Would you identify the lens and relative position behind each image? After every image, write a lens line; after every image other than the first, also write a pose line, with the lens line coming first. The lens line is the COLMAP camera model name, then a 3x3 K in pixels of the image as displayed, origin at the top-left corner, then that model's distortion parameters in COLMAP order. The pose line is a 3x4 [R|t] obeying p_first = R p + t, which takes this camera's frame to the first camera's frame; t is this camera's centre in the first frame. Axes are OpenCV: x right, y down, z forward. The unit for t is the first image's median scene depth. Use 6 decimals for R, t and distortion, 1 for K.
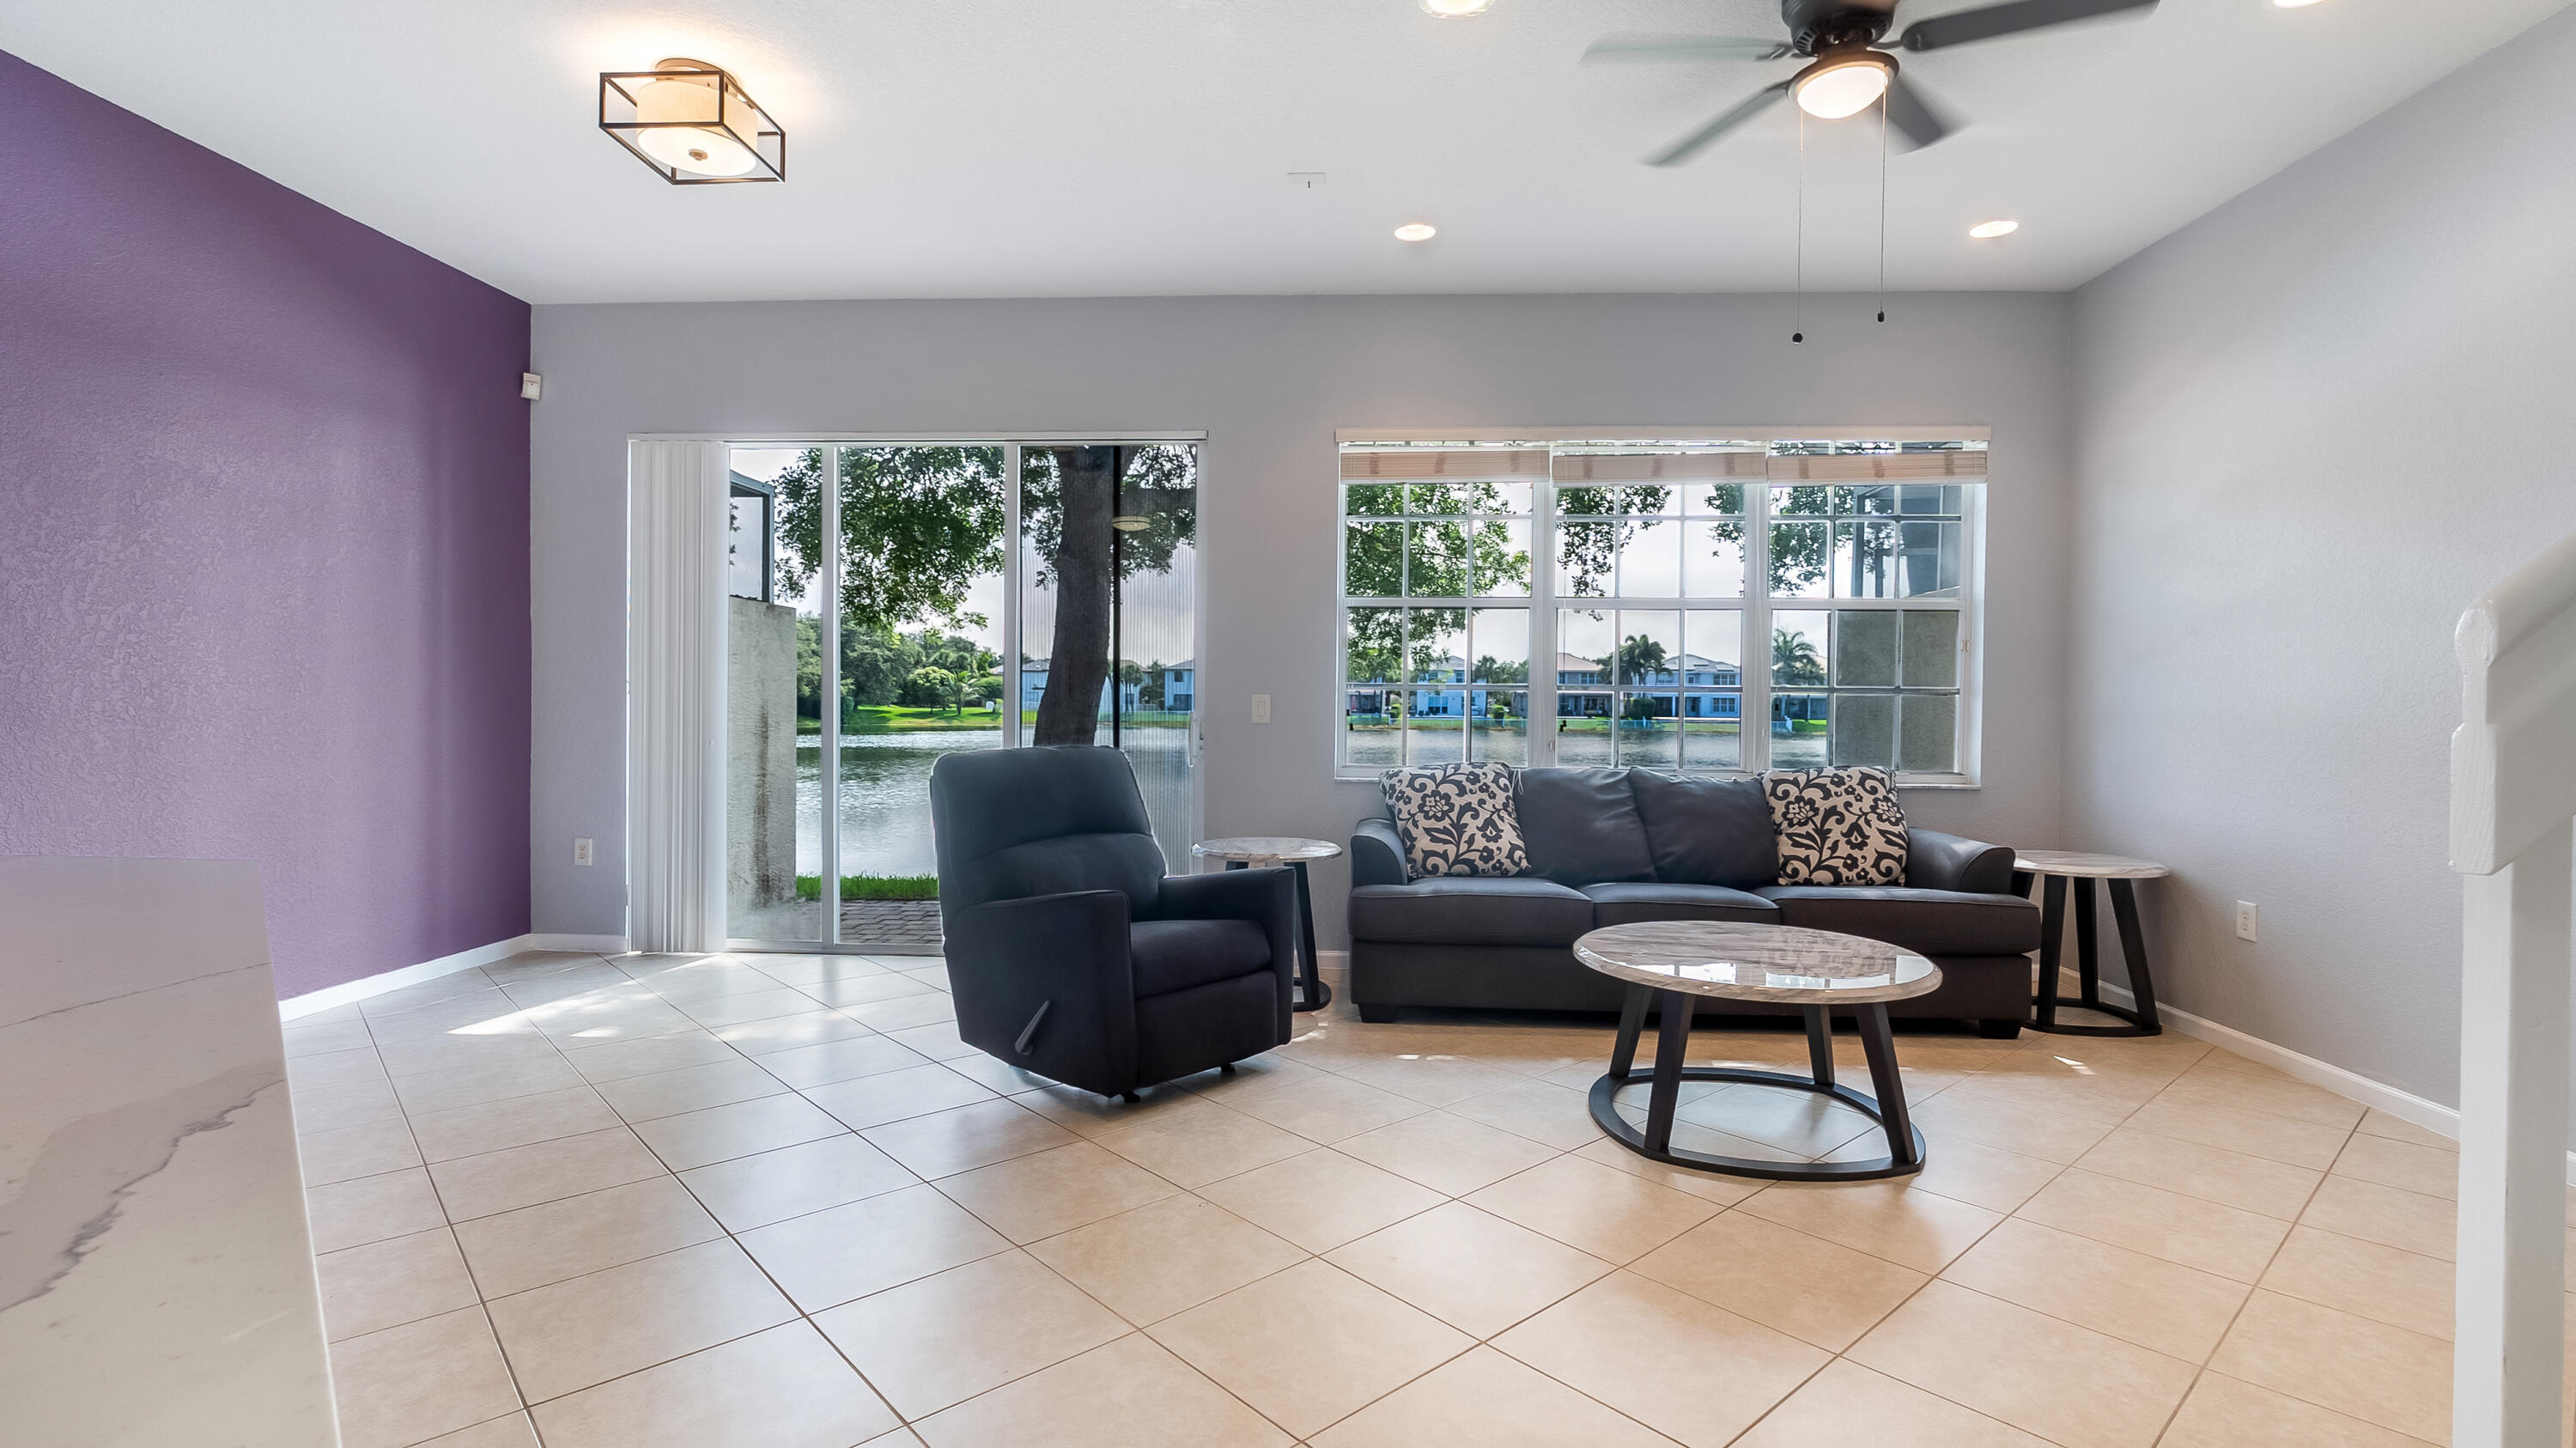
lens RADIAL K [[1200.0, 0, 1299.4], [0, 1200.0, 718.4], [0, 0, 1]] dist [-0.000362, -0.001941]
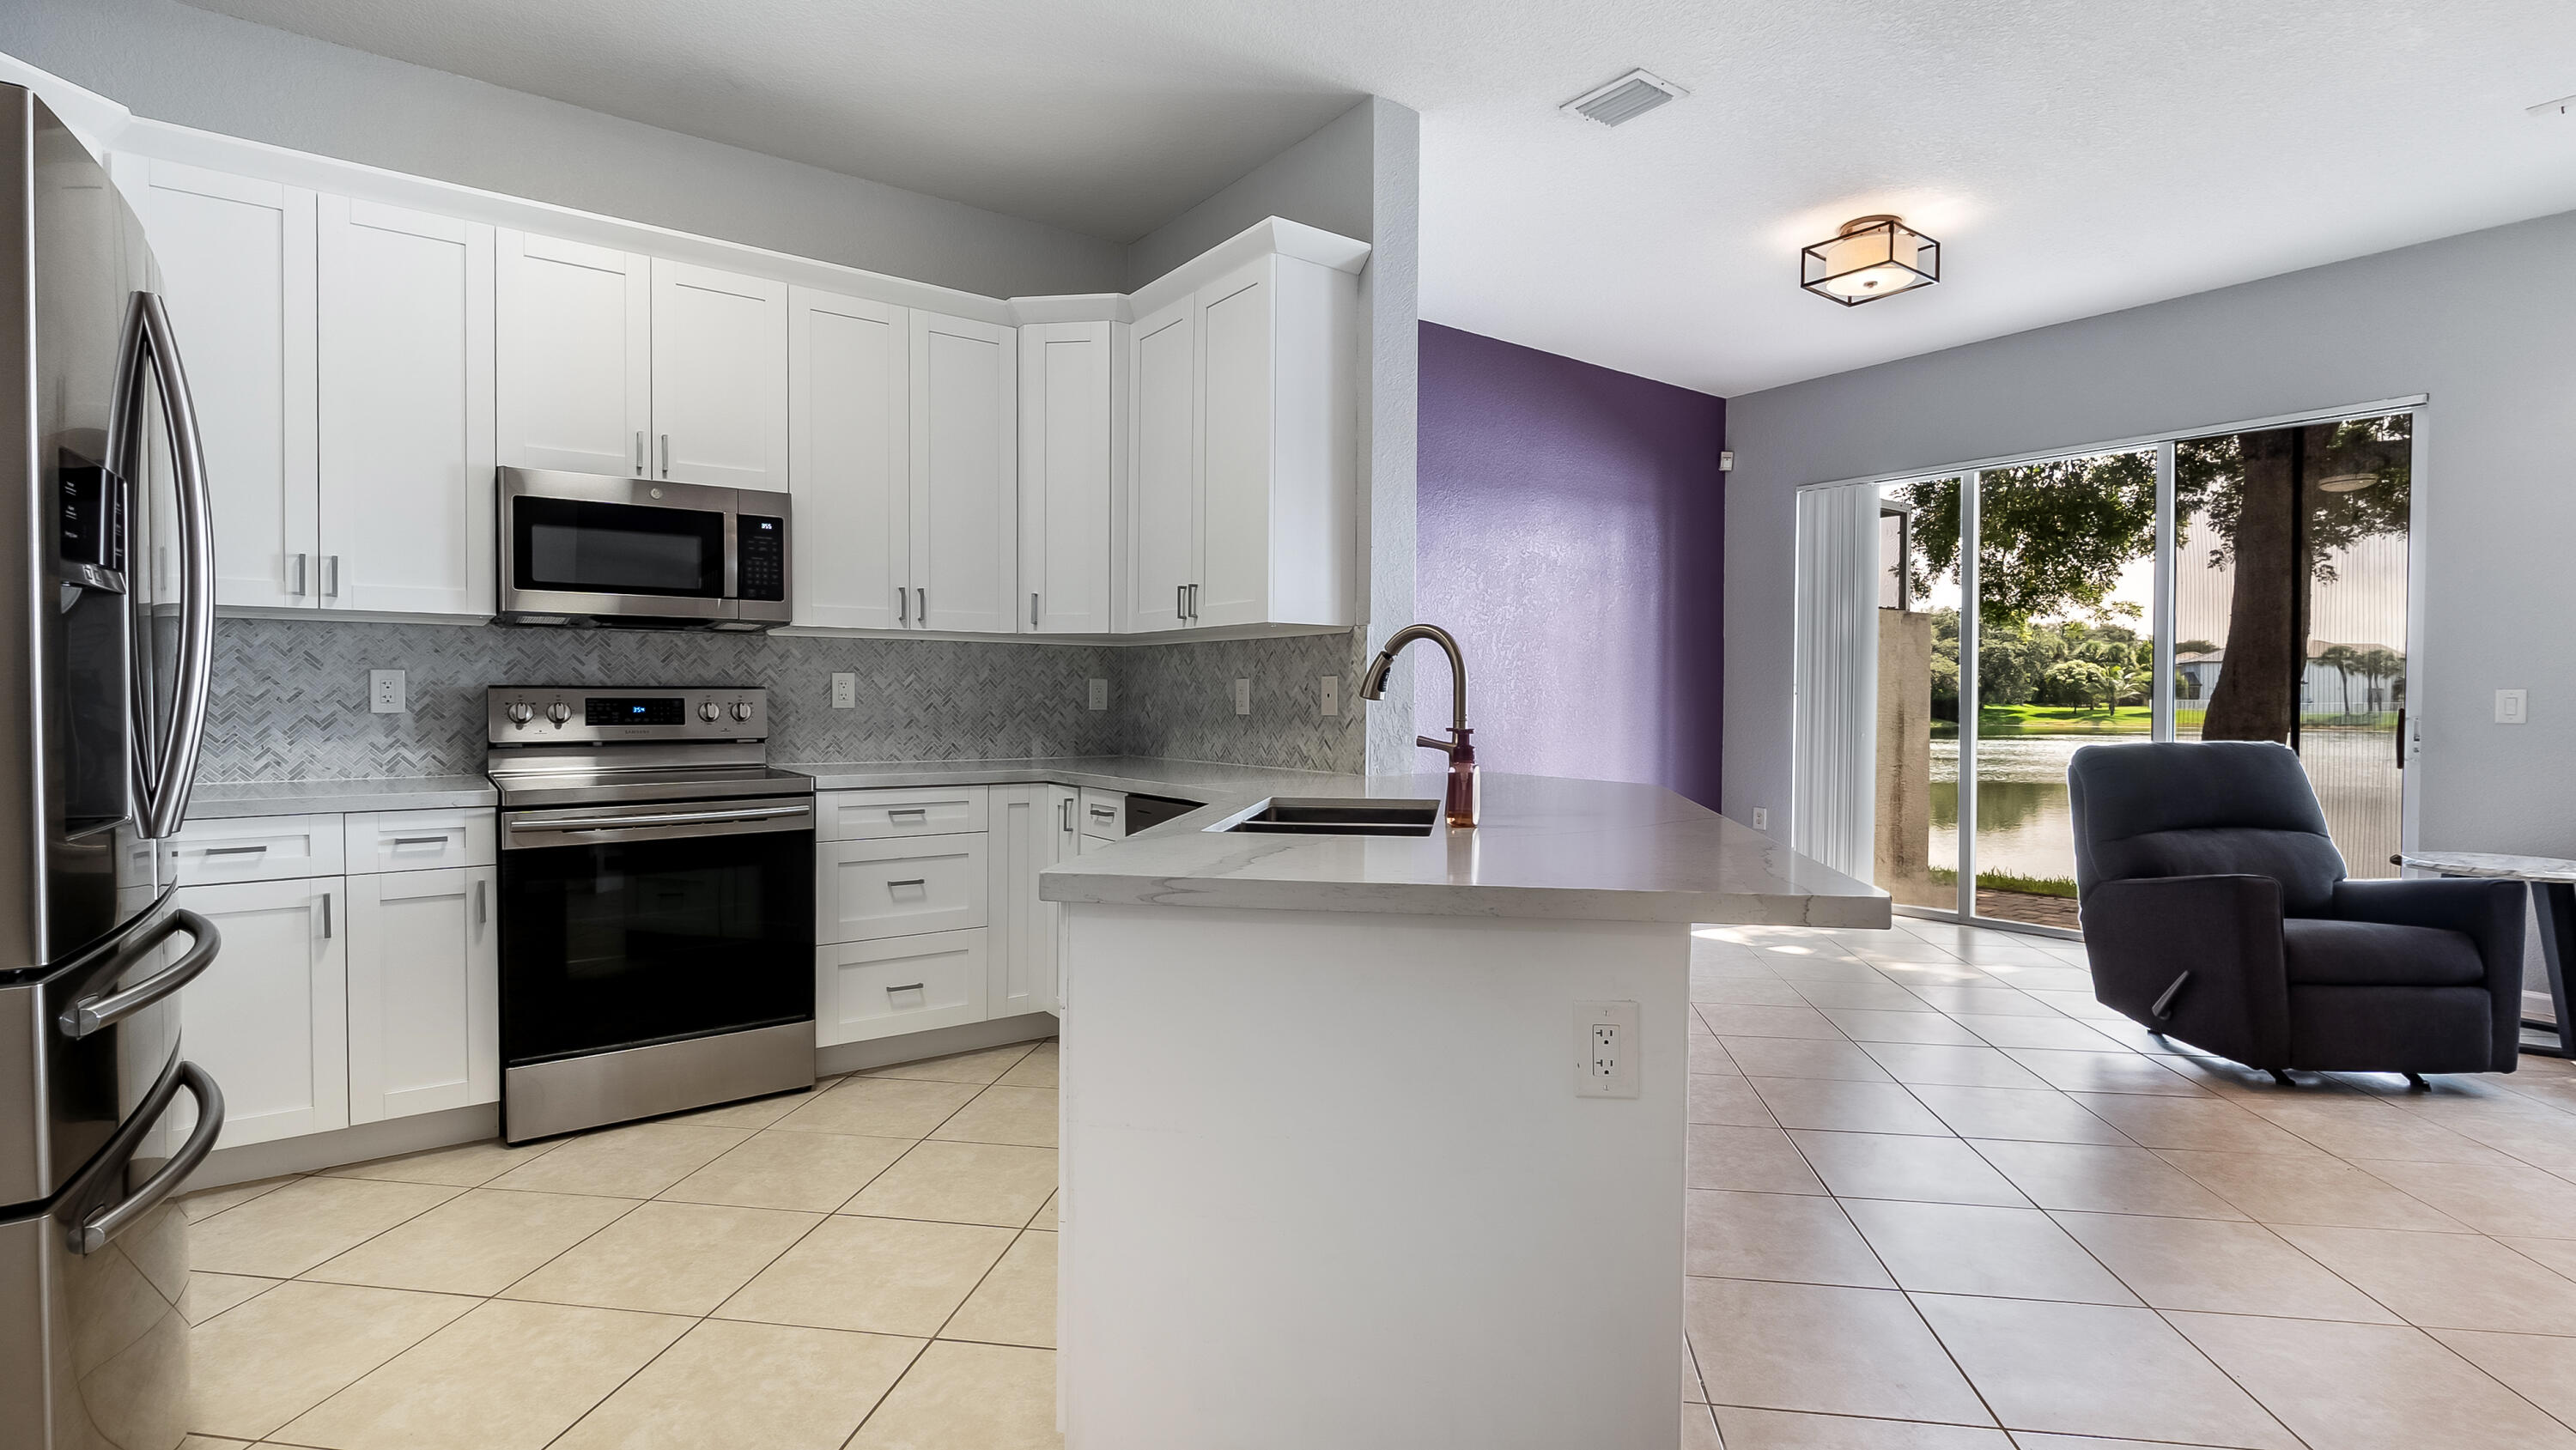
lens RADIAL K [[1199.8, 0, 1299.4], [0, 1199.8, 719.4], [0, 0, 1]] dist [-0.000362, -0.001941]
pose [[0.643658, 0.006228, -0.765288, 0.059565], [-0.005569, 0.999979, 0.003454, 0.003855], [0.765293, 0.002038, 0.643679, -0.184369]]
